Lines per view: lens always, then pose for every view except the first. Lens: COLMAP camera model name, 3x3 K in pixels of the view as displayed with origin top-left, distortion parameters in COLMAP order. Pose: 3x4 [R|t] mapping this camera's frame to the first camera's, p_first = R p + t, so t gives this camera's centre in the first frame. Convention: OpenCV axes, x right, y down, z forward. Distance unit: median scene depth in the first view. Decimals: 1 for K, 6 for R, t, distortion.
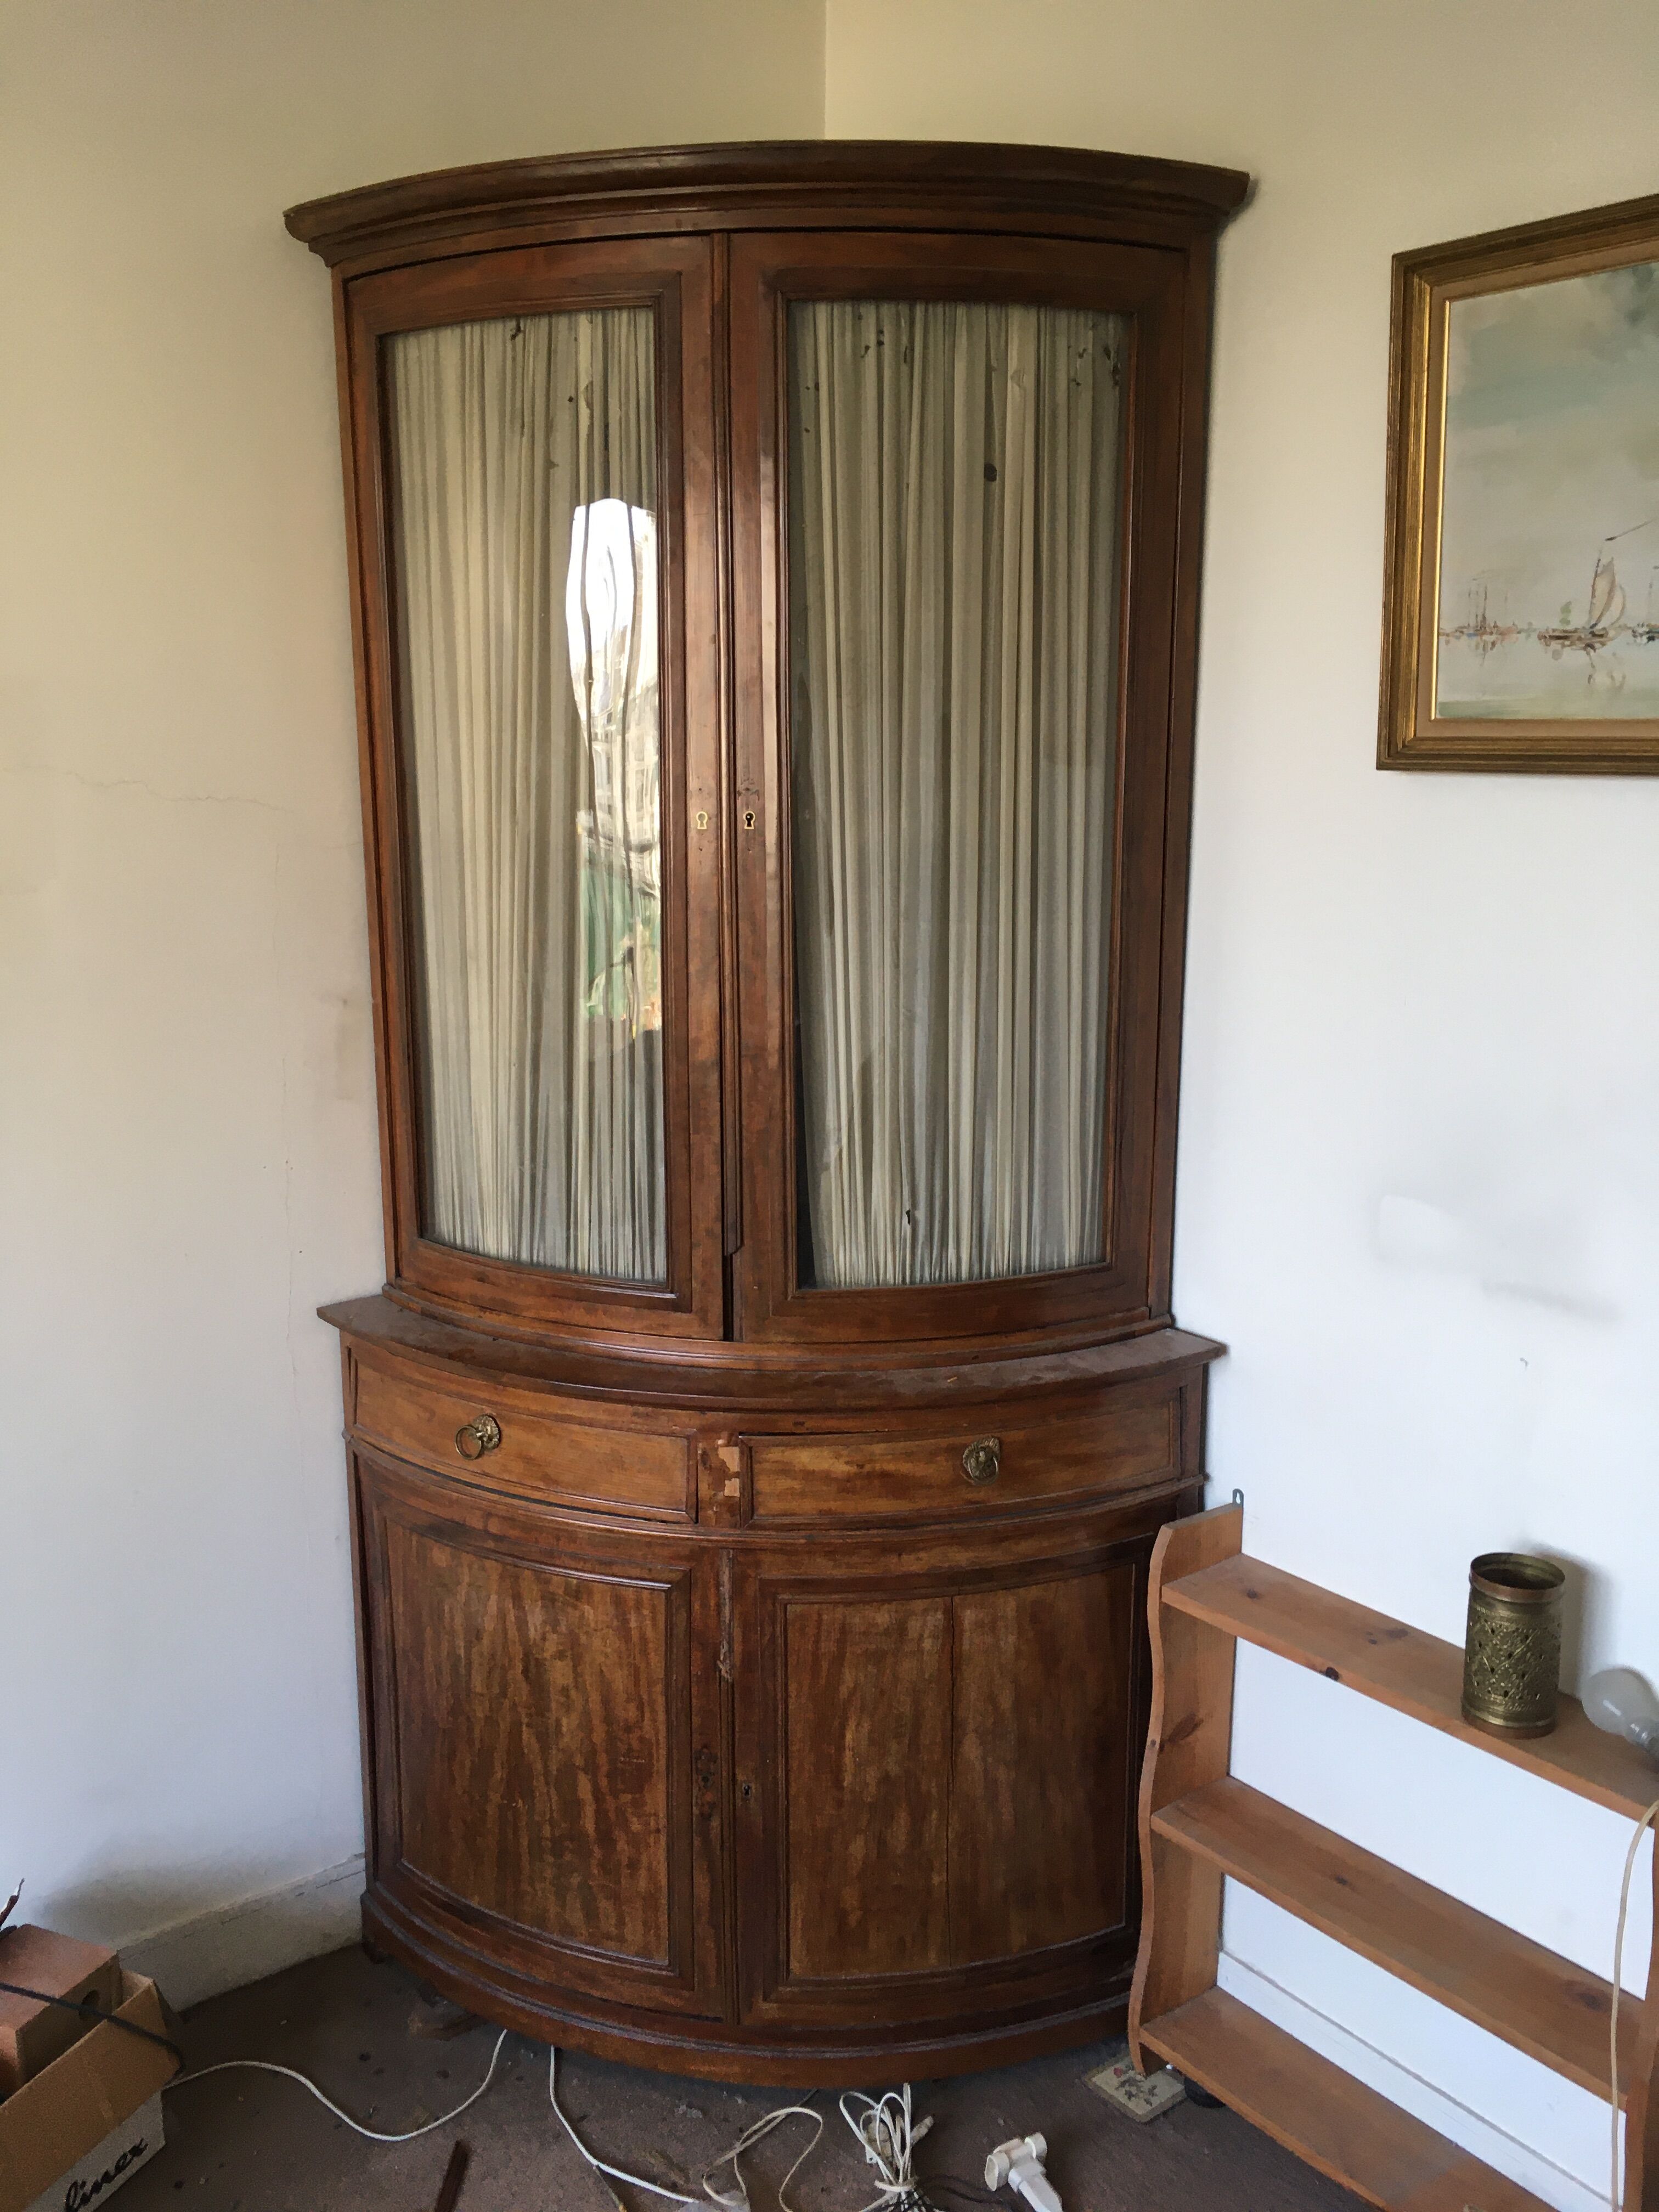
lens RADIAL K [[1898.7, 0, 850.7], [0, 1898.7, 1125.6], [0, 0, 1]] dist [0.050882, -0.046044]
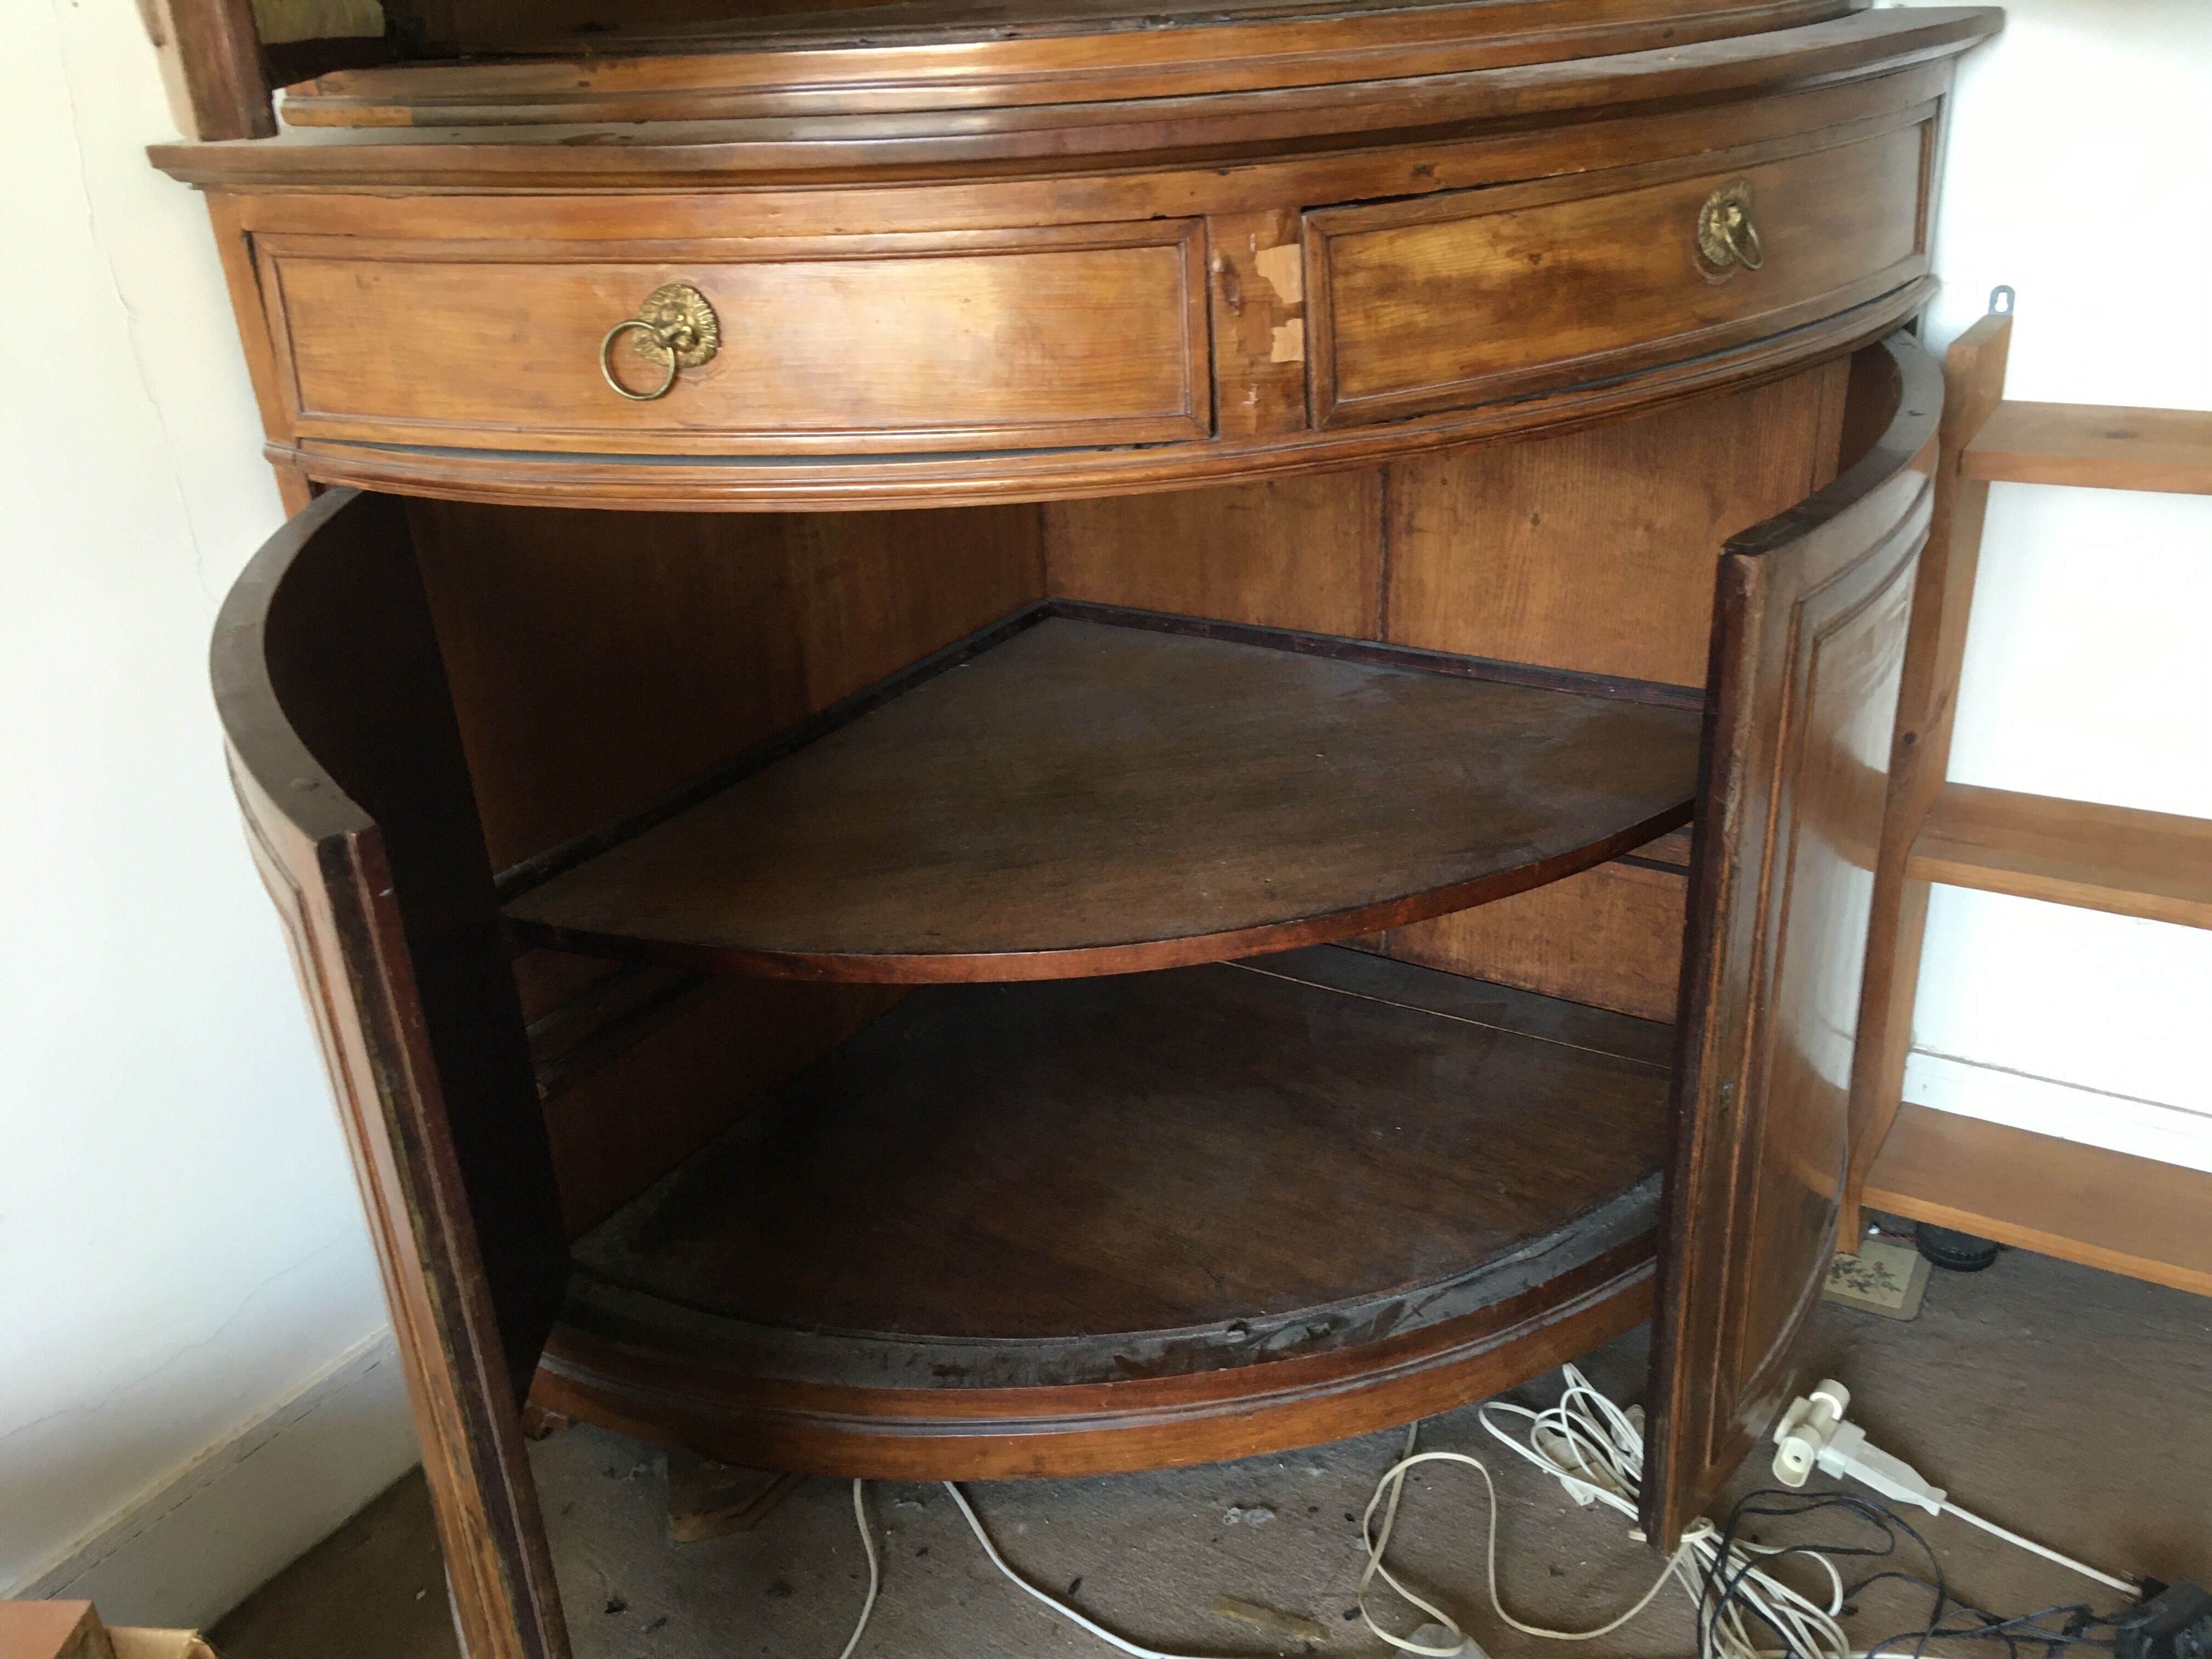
lens RADIAL K [[1898.7, 0, 1119.8], [0, 1898.7, 848.1], [0, 0, 1]] dist [0.050882, -0.046044]
pose [[0.934488, -0.198073, 0.295801, -0.262629], [0.124977, 0.960565, 0.248385, 0.188120], [-0.333335, -0.195145, 0.922392, 0.558844]]
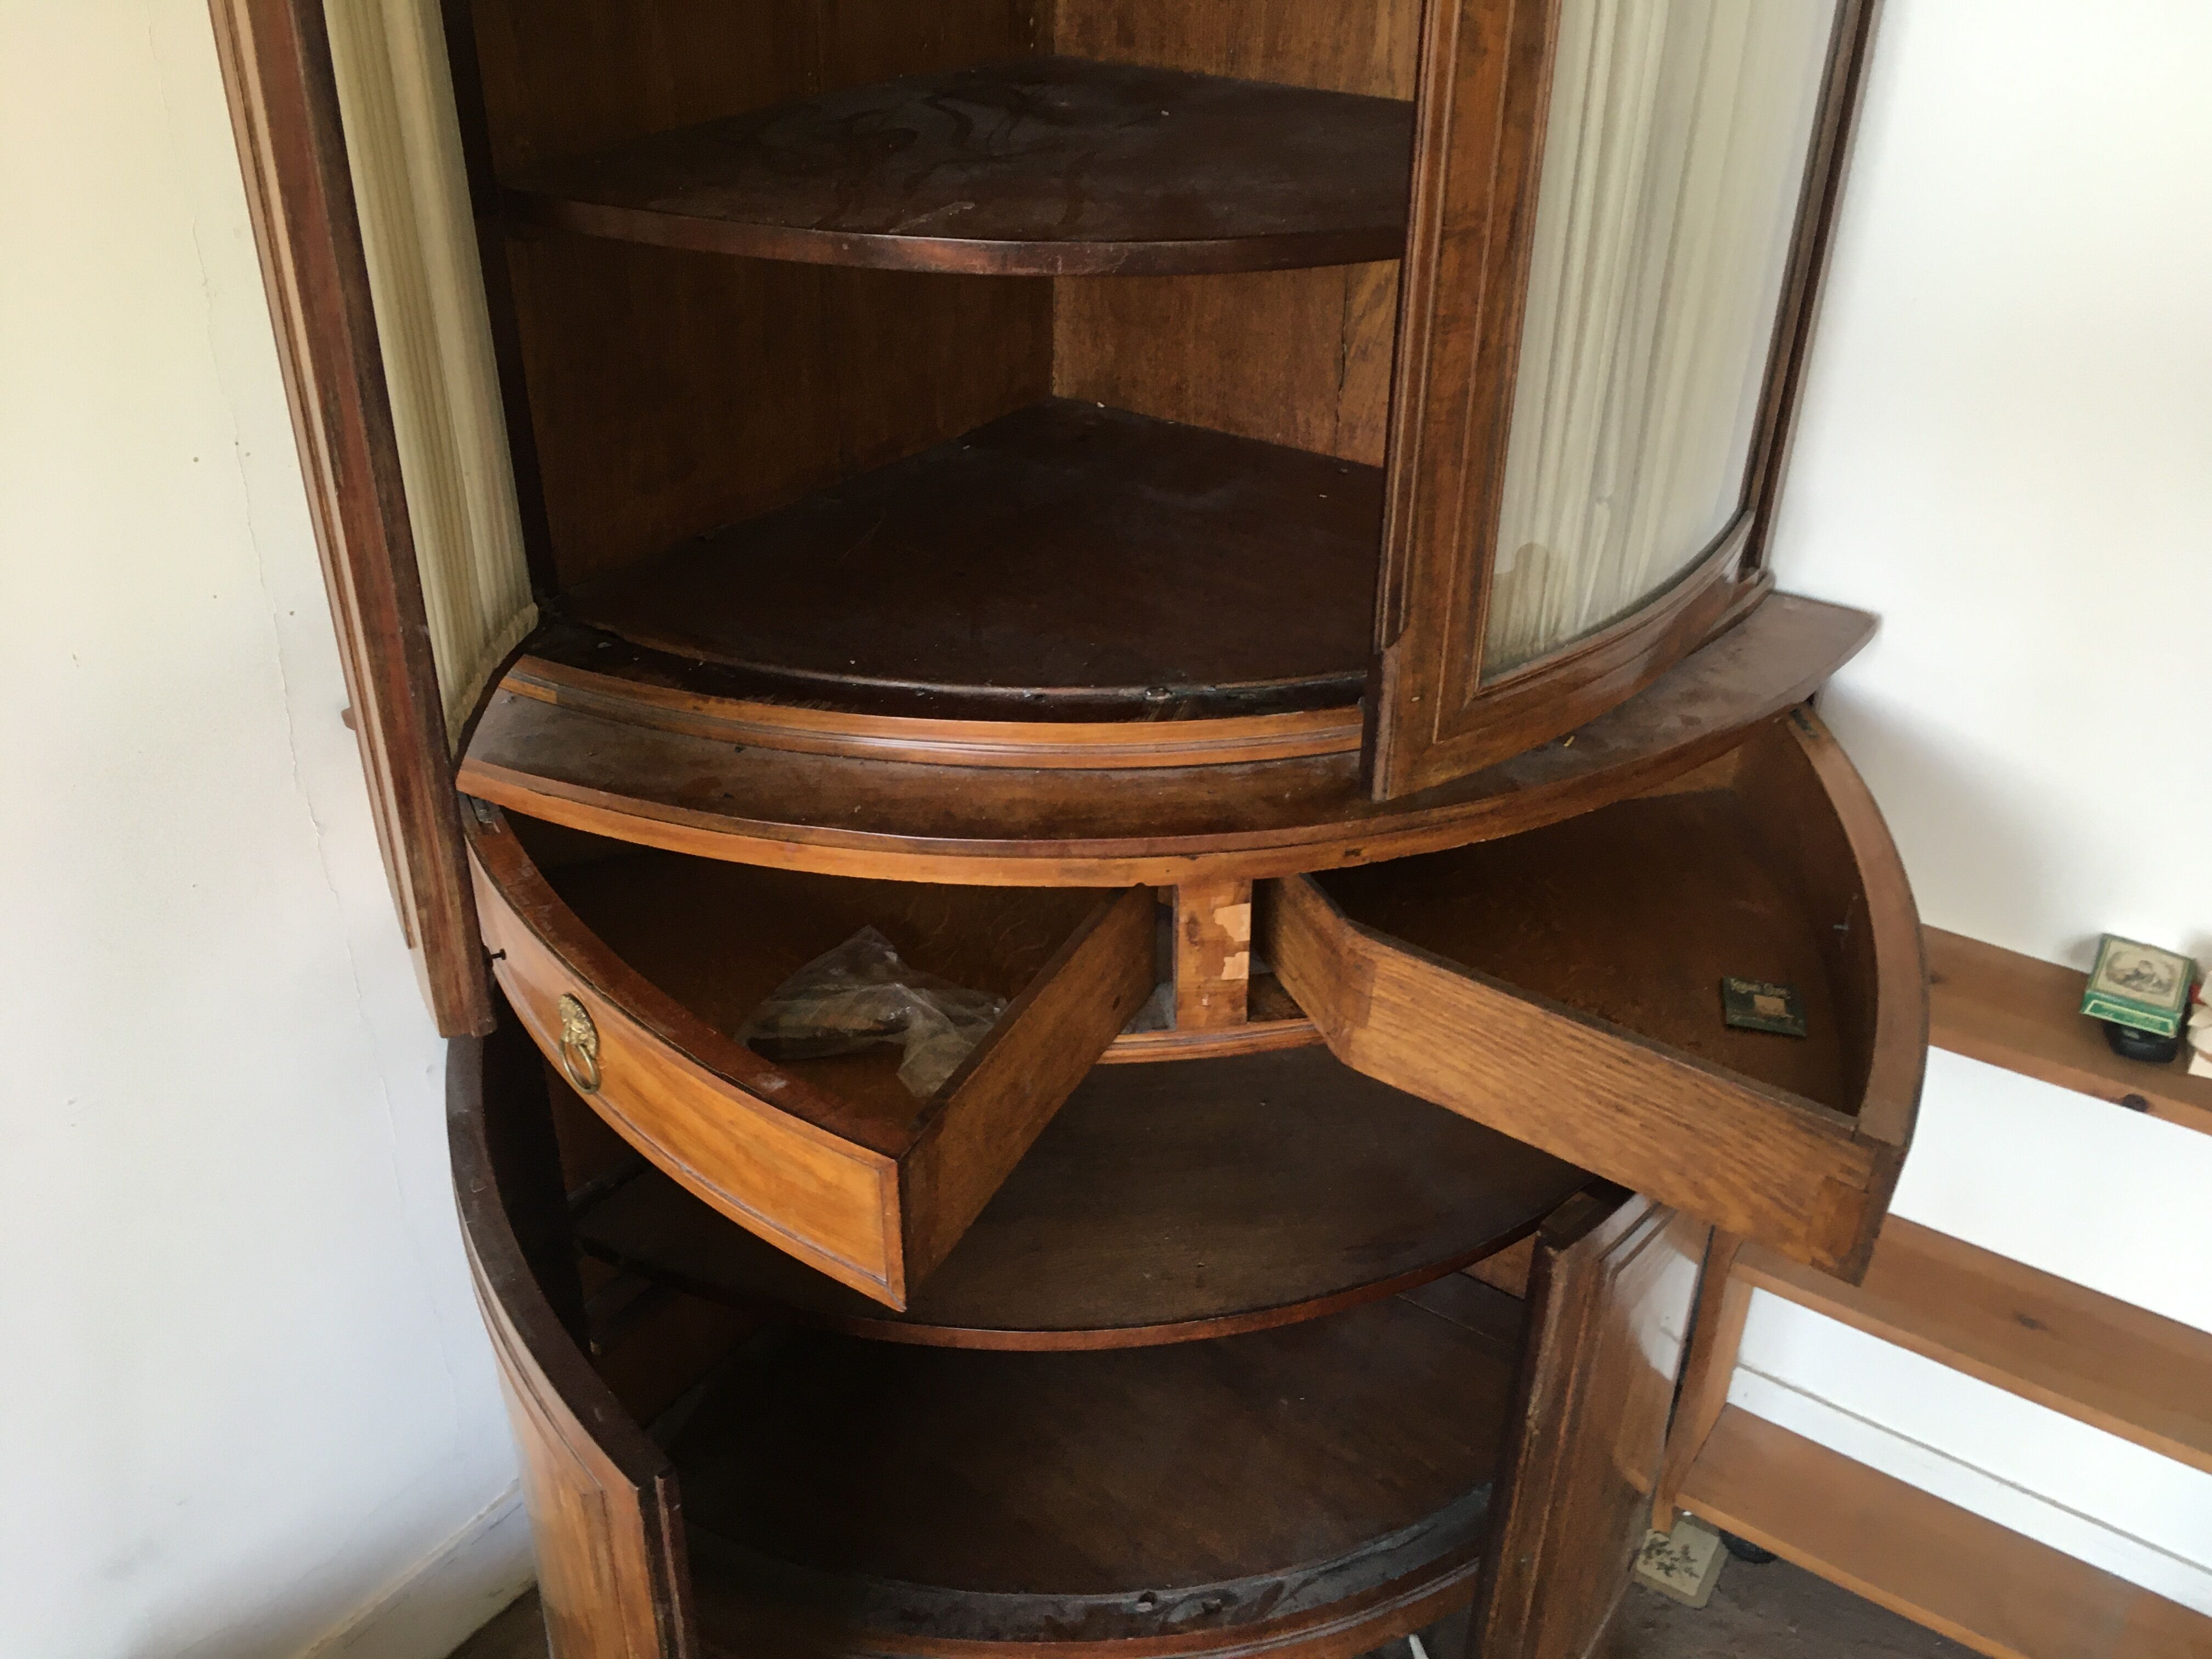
lens RADIAL K [[1898.7, 0, 1114.7], [0, 1898.7, 839.2], [0, 0, 1]] dist [0.050882, -0.046044]
pose [[0.951188, -0.143616, 0.273161, -0.253051], [0.046320, 0.941533, 0.333723, -0.045165], [-0.305118, -0.304780, 0.902226, 0.490841]]
